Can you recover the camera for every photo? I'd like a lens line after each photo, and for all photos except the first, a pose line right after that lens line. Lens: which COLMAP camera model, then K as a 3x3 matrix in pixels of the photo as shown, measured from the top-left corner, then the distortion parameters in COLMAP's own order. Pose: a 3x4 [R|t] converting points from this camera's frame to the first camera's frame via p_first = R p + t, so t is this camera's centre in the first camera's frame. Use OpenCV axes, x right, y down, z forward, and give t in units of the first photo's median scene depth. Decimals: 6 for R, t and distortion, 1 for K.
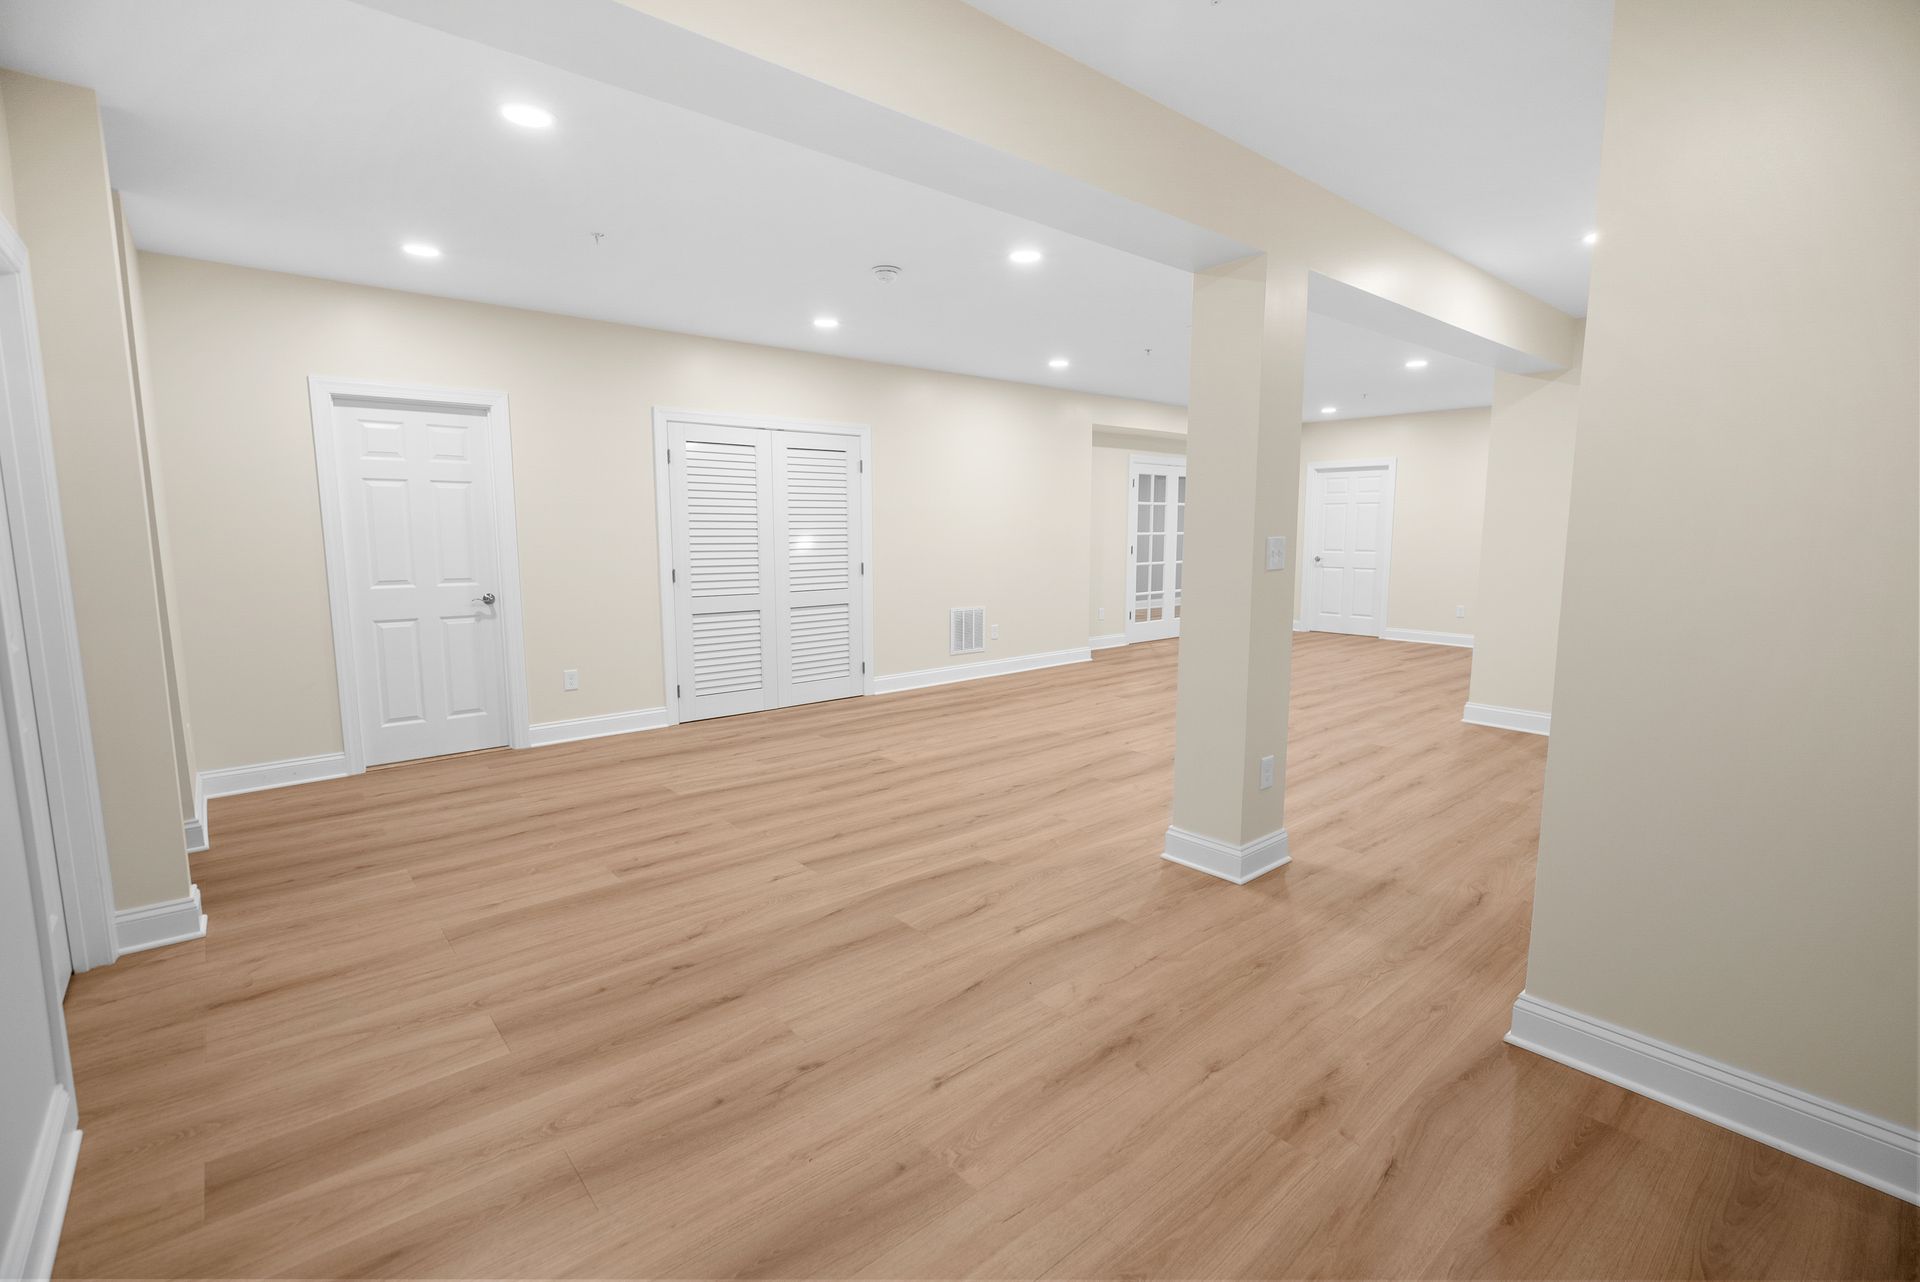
lens RADIAL K [[872.6, 0, 961.8], [0, 872.6, 636.1], [0, 0, 1]] dist [-0.003647, 0.001192]
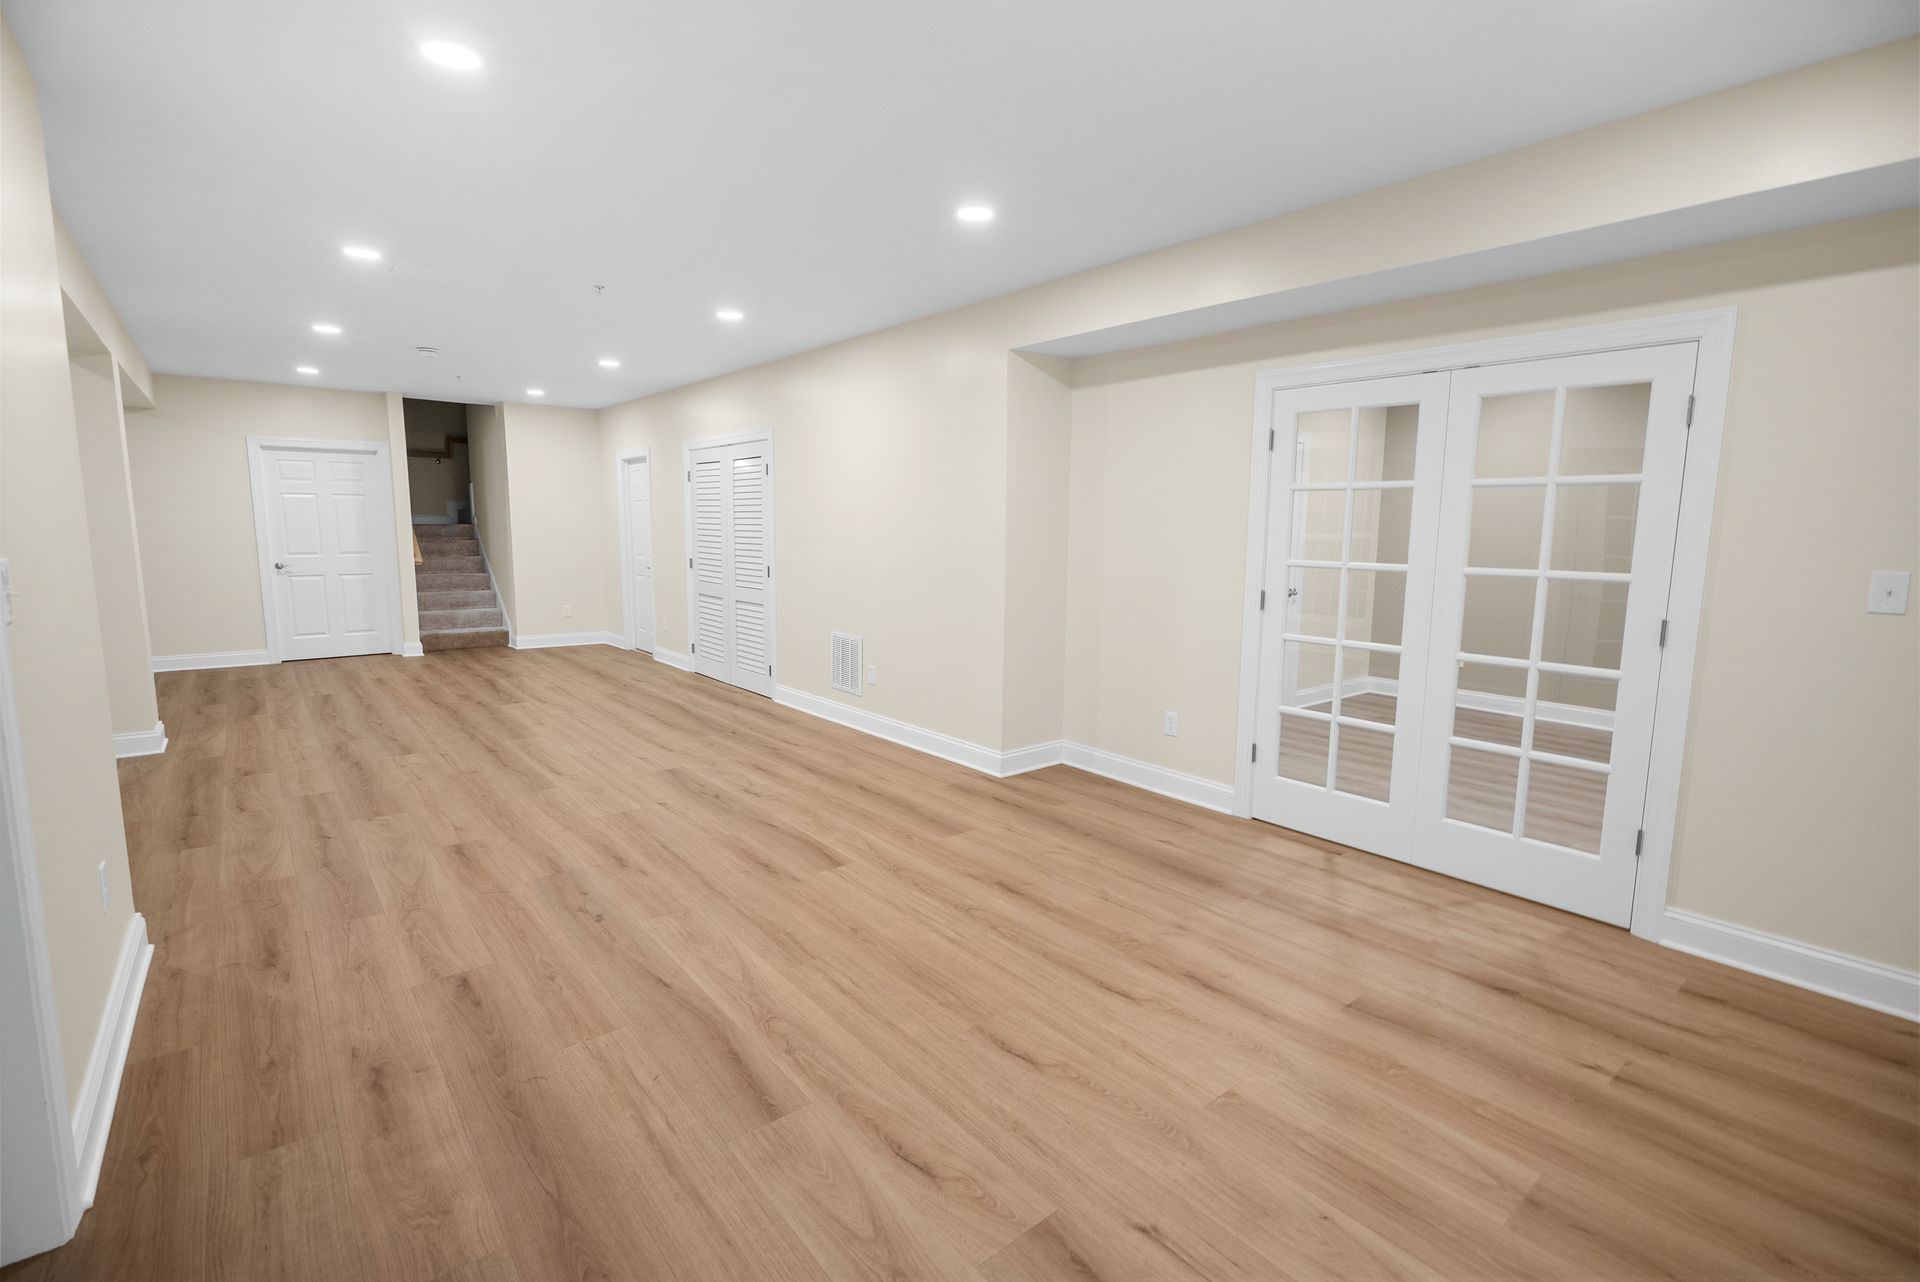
lens RADIAL K [[872.6, 0, 961.8], [0, 872.6, 636.1], [0, 0, 1]] dist [-0.003647, 0.001192]
pose [[-0.020595, 0.127677, -0.991602, 0.784475], [-0.141332, 0.981481, 0.129309, -0.147048], [0.989748, 0.142809, -0.002169, 1.096399]]
